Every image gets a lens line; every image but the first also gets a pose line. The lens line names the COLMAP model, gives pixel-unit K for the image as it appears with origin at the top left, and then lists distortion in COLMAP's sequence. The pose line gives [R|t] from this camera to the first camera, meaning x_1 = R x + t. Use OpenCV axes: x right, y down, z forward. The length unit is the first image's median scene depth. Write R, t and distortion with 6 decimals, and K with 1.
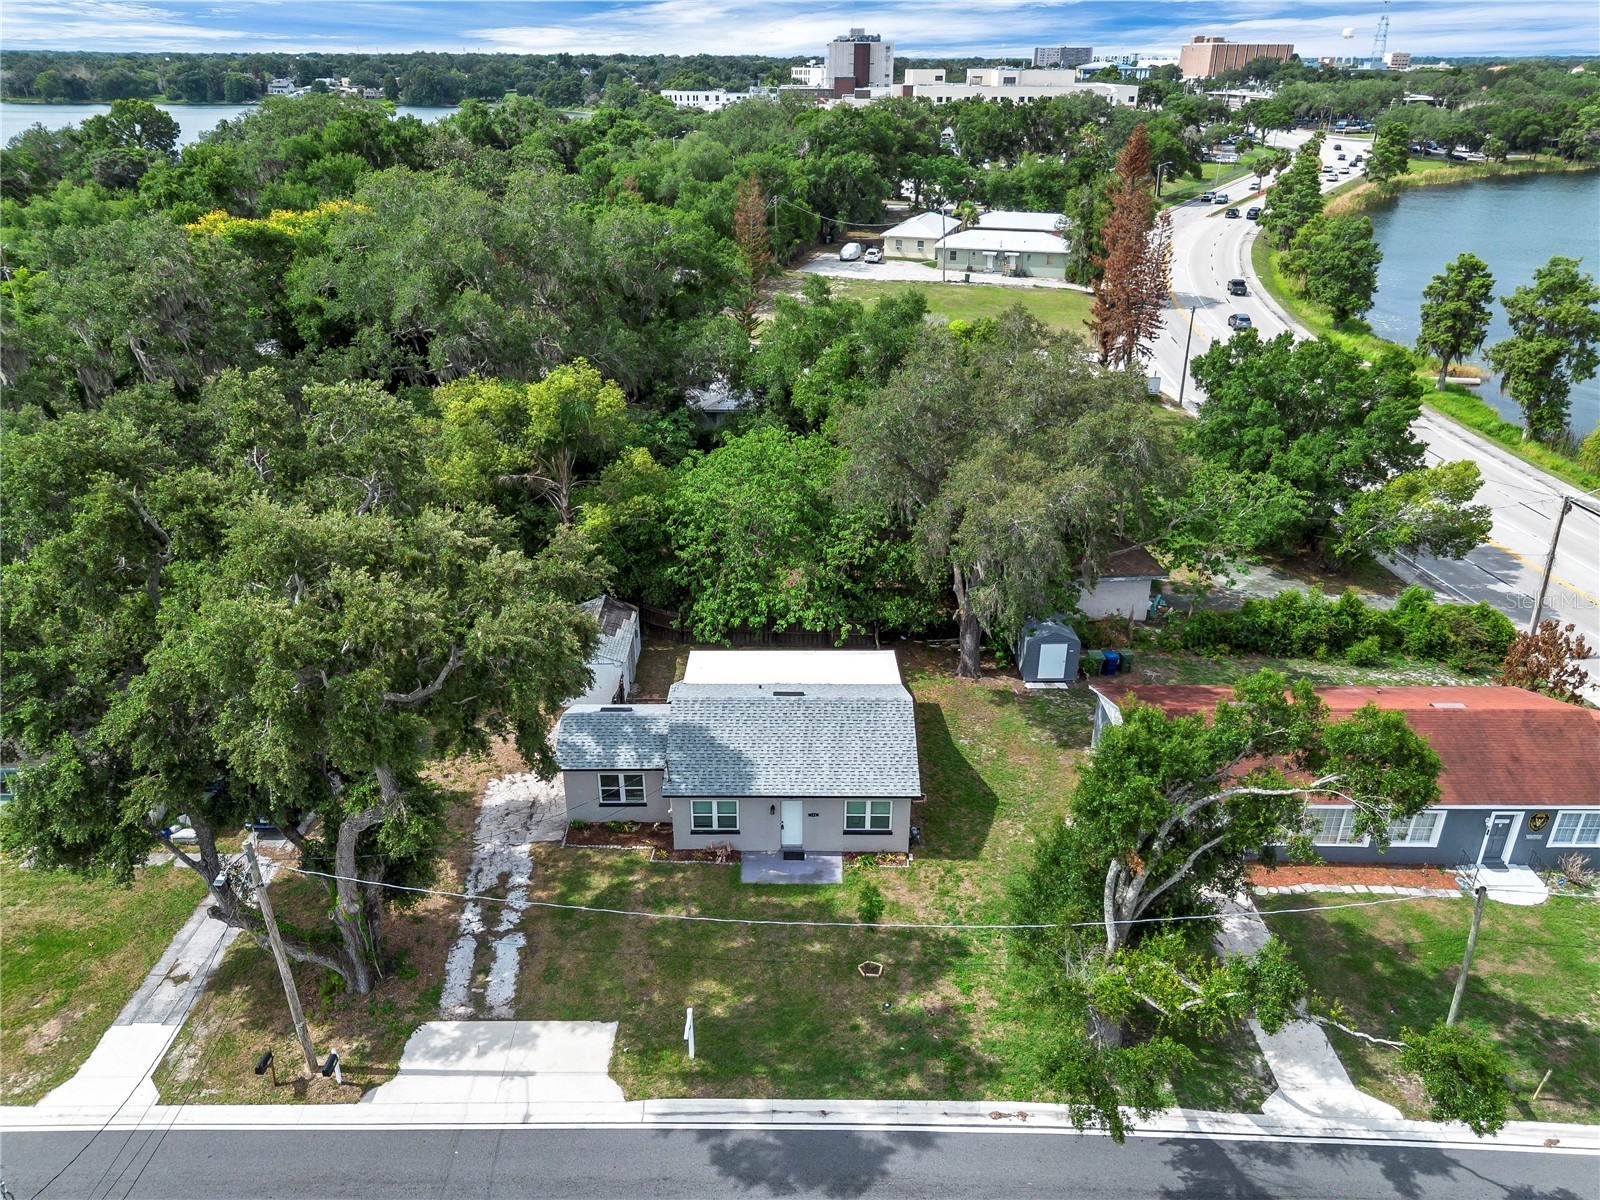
lens RADIAL K [[1145.5, 0, 798.4], [0, 1145.5, 597.8], [0, 0, 1]] dist [0.051966, -0.041725]
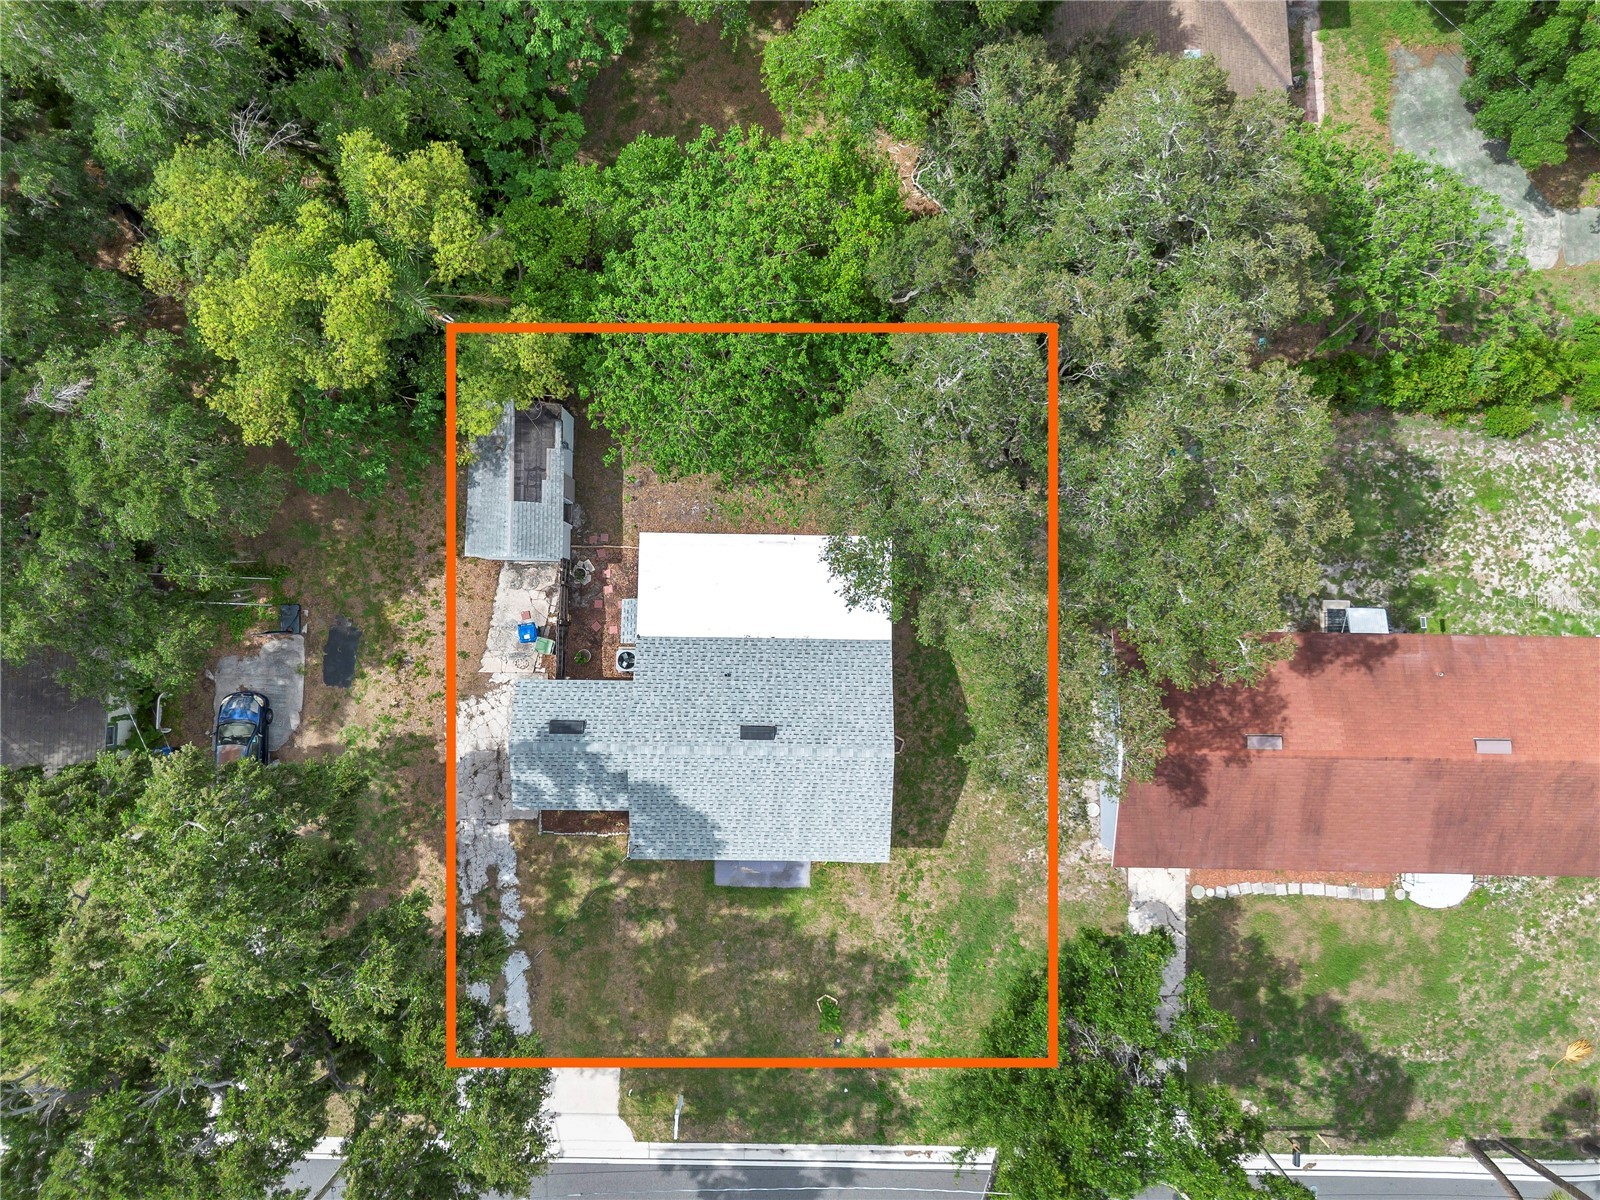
lens RADIAL K [[1145.5, 0, 801.3], [0, 1145.5, 601.0], [0, 0, 1]] dist [0.051966, -0.041725]
pose [[0.999776, 0.019739, -0.007653, 0.032729], [-0.001991, 0.447574, 0.894245, -0.799583], [0.021076, -0.894029, 0.447513, 0.730354]]
